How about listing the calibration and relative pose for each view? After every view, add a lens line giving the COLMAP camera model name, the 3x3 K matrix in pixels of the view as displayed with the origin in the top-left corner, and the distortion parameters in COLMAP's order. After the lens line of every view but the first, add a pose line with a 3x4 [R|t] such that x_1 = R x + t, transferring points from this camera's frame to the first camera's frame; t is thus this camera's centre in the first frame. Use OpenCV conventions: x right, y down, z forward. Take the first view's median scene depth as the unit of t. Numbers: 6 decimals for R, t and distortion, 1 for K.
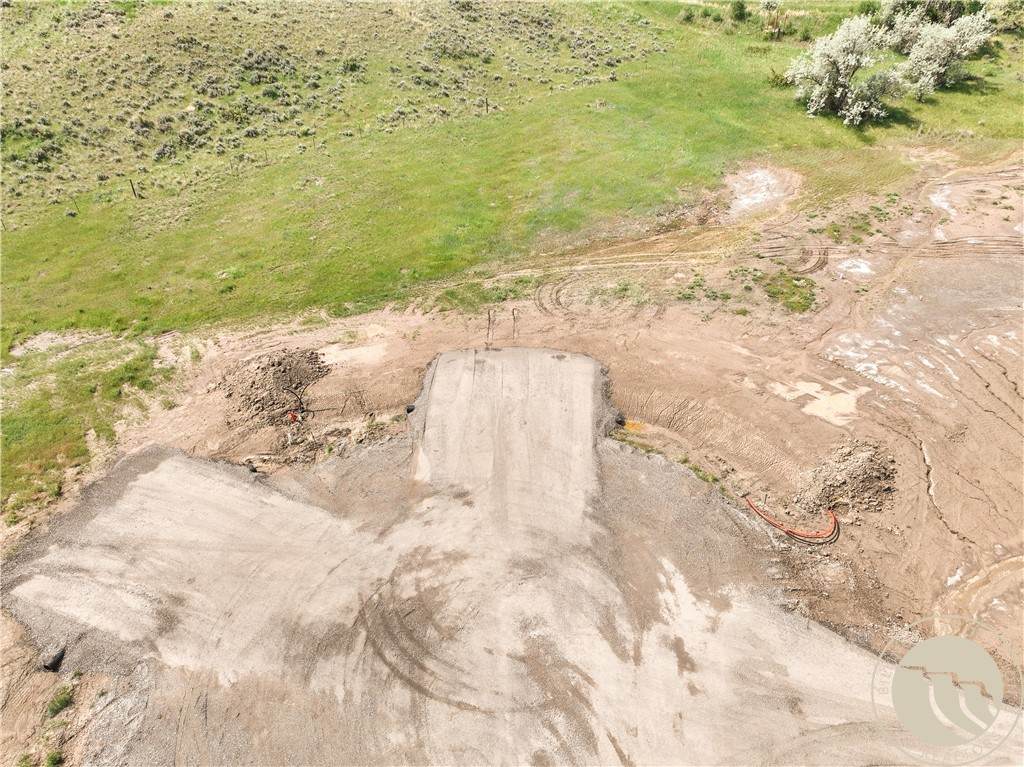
lens RADIAL K [[718.2, 0, 512.0], [0, 718.2, 383.5], [0, 0, 1]] dist [0.002016, 0.012806]
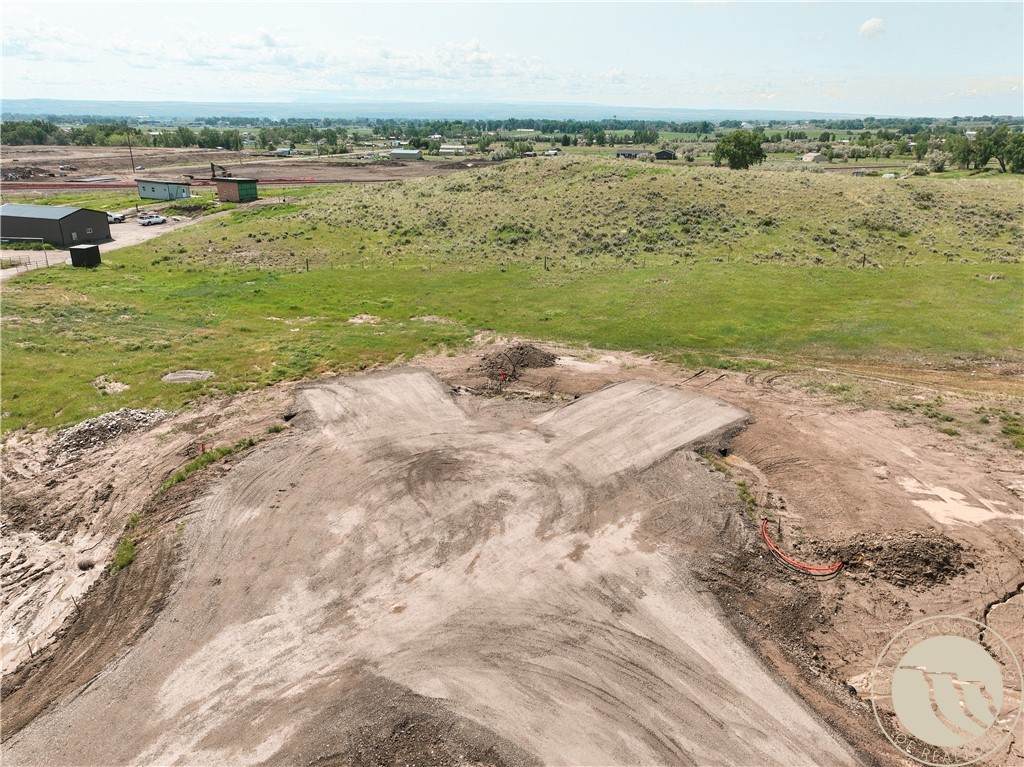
lens RADIAL K [[718.2, 0, 512.0], [0, 718.2, 383.5], [0, 0, 1]] dist [0.002016, 0.012806]
pose [[0.732031, 0.240563, -0.637386, 0.593510], [-0.408003, 0.904051, -0.127379, 0.231573], [0.545587, 0.353300, 0.759944, -0.020720]]
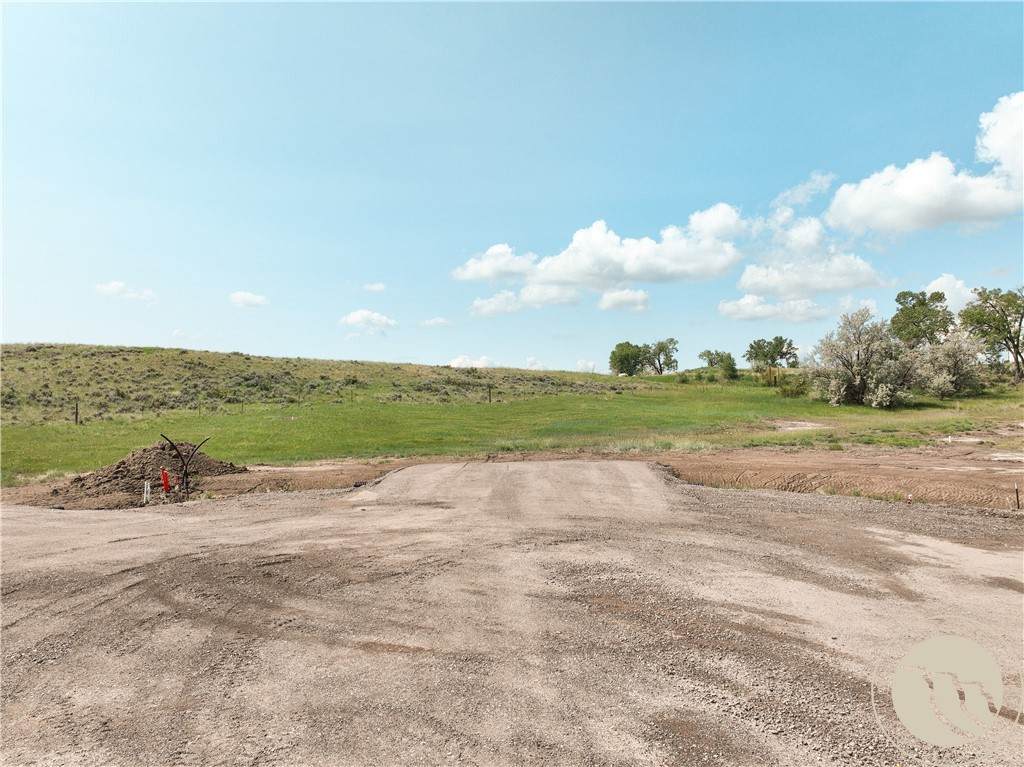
lens RADIAL K [[718.2, 0, 512.0], [0, 718.2, 383.5], [0, 0, 1]] dist [0.002016, 0.012806]
pose [[0.999998, -0.000869, -0.001868, -0.009332], [-0.000461, 0.789200, -0.614135, 0.366102], [0.002007, 0.614135, 0.789198, 0.476651]]
